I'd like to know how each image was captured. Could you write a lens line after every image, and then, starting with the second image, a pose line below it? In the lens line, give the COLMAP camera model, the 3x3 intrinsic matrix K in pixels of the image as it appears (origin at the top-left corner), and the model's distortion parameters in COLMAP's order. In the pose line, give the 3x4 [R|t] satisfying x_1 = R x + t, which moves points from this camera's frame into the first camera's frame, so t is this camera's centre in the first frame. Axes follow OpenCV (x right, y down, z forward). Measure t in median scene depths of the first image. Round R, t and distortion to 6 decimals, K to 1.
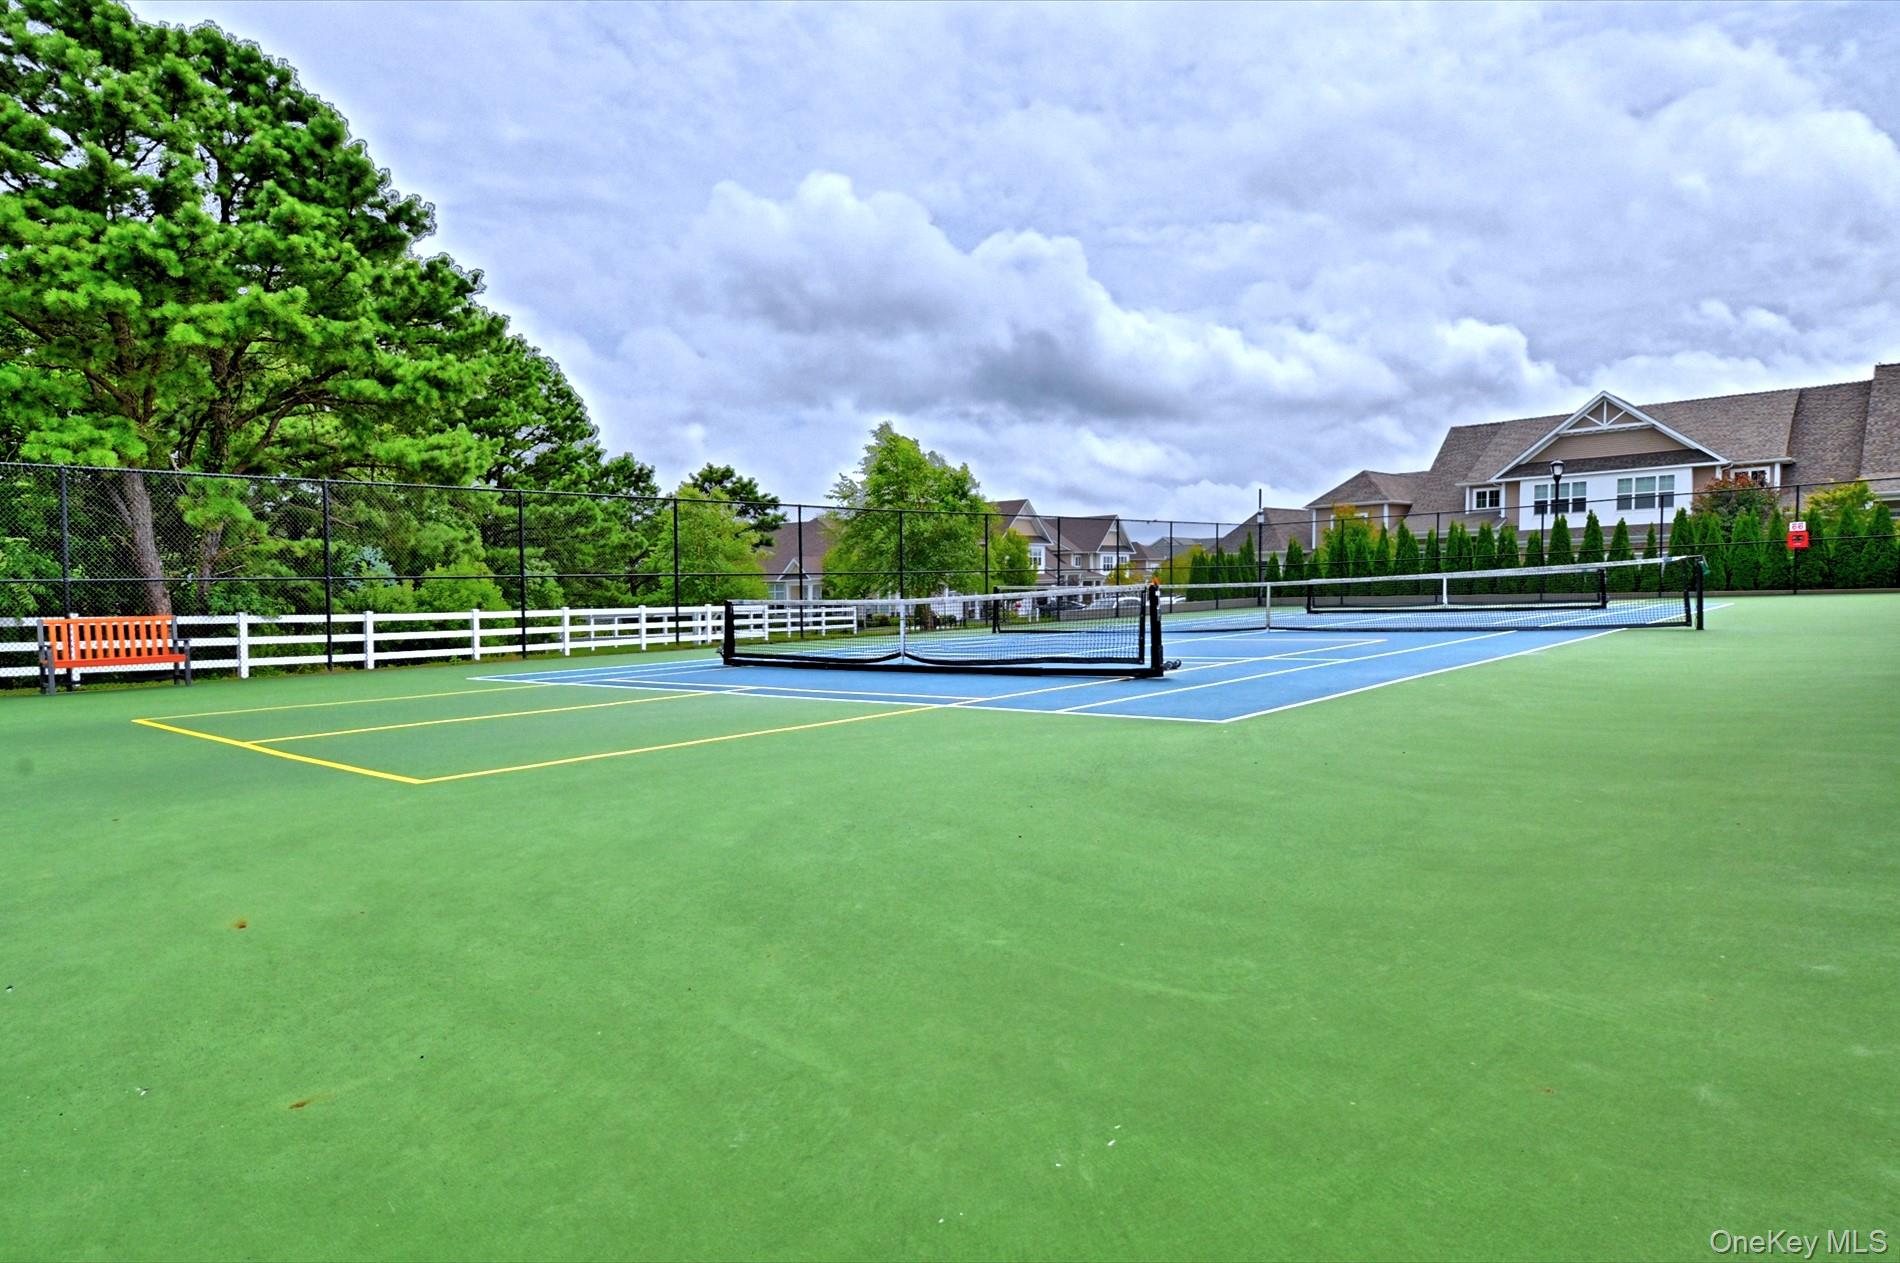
lens RADIAL K [[1099.1, 0, 950.0], [0, 1099.1, 631.5], [0, 0, 1]] dist [-0.001220, -0.078495]
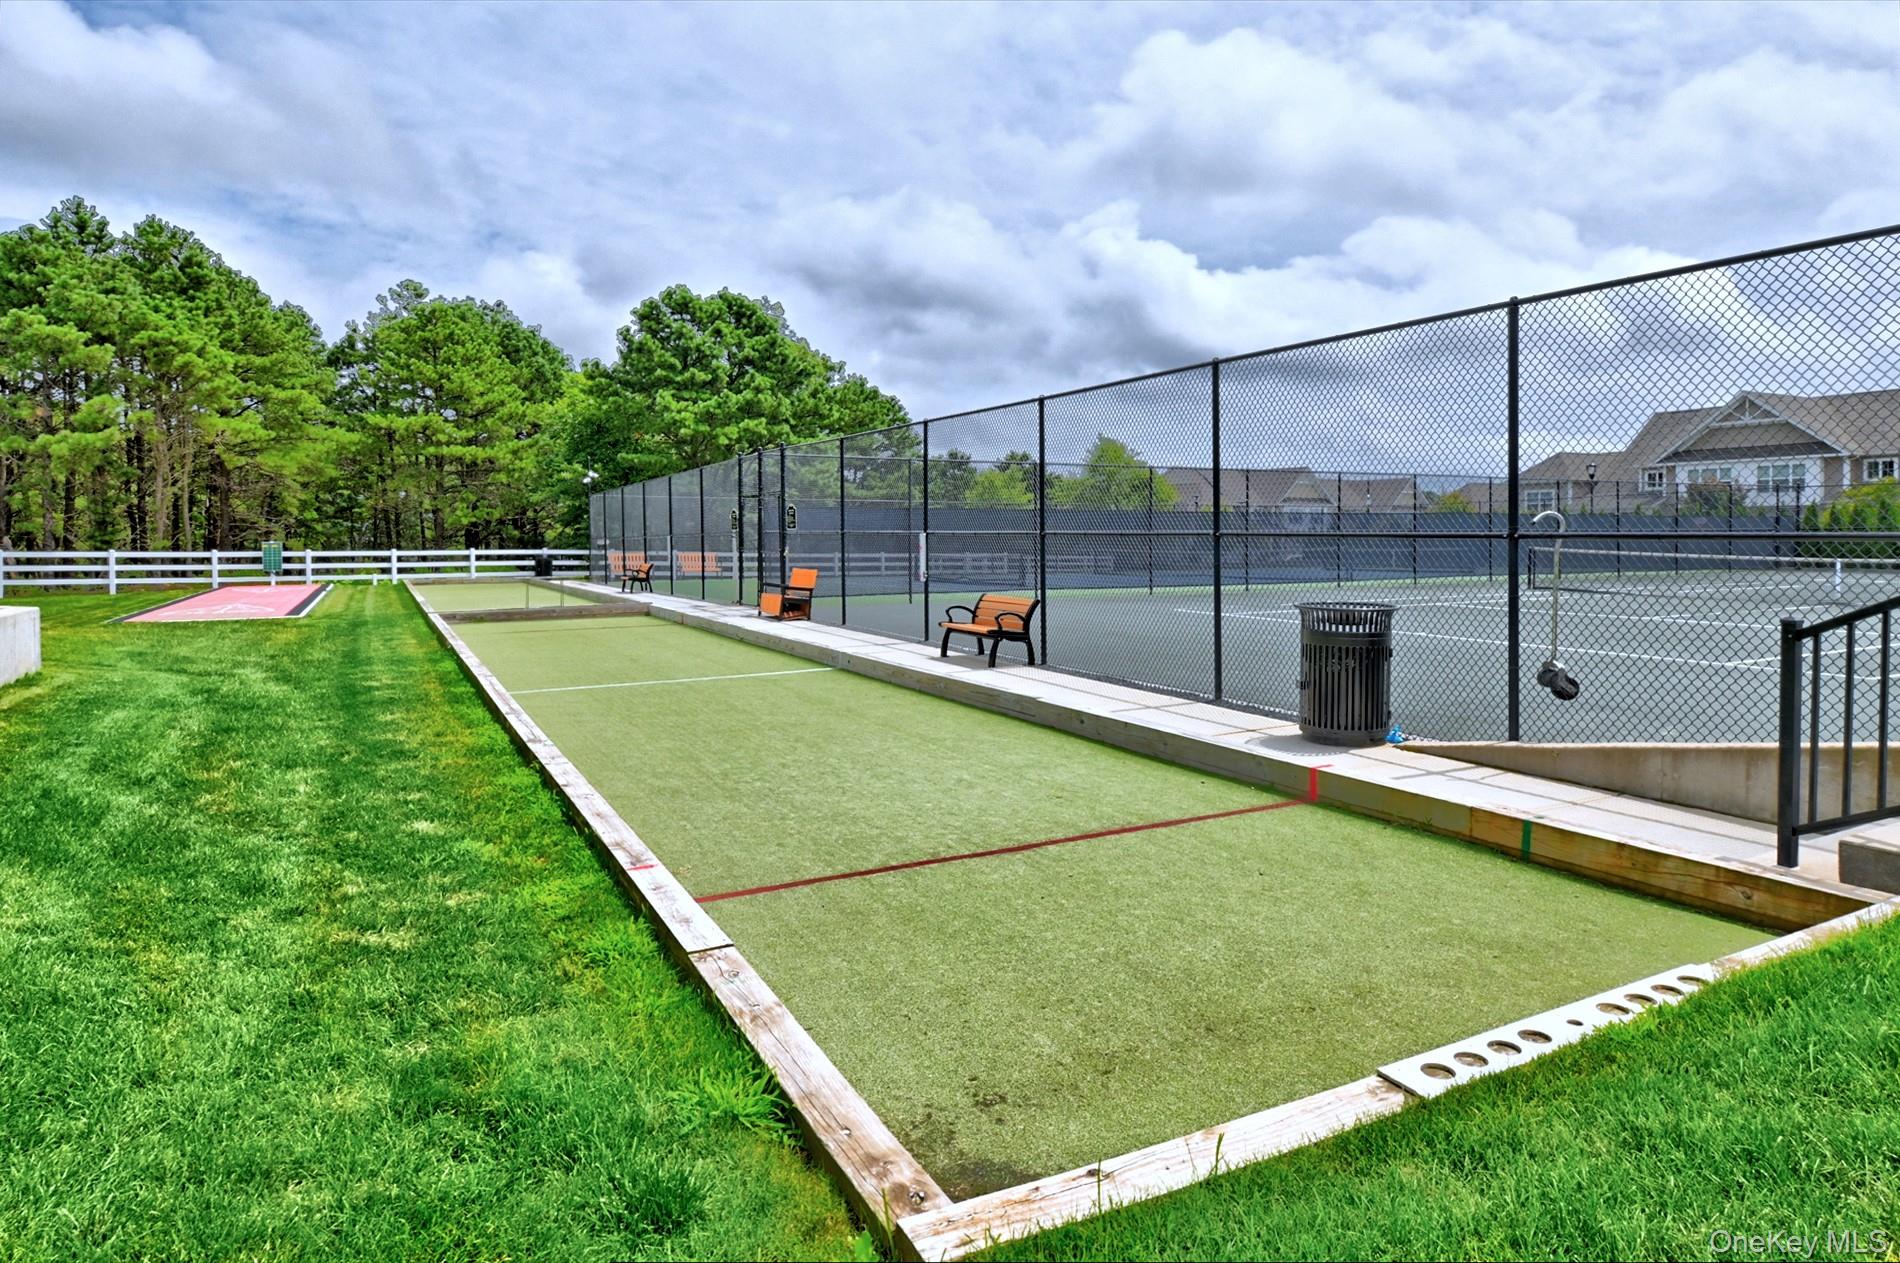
lens RADIAL K [[1099.1, 0, 950.0], [0, 1099.1, 631.5], [0, 0, 1]] dist [-0.001220, -0.078495]
pose [[0.931615, 0.059617, -0.358524, 0.233708], [-0.043377, 0.997642, 0.053178, 0.012631], [0.360849, -0.033990, 0.932005, -0.385995]]
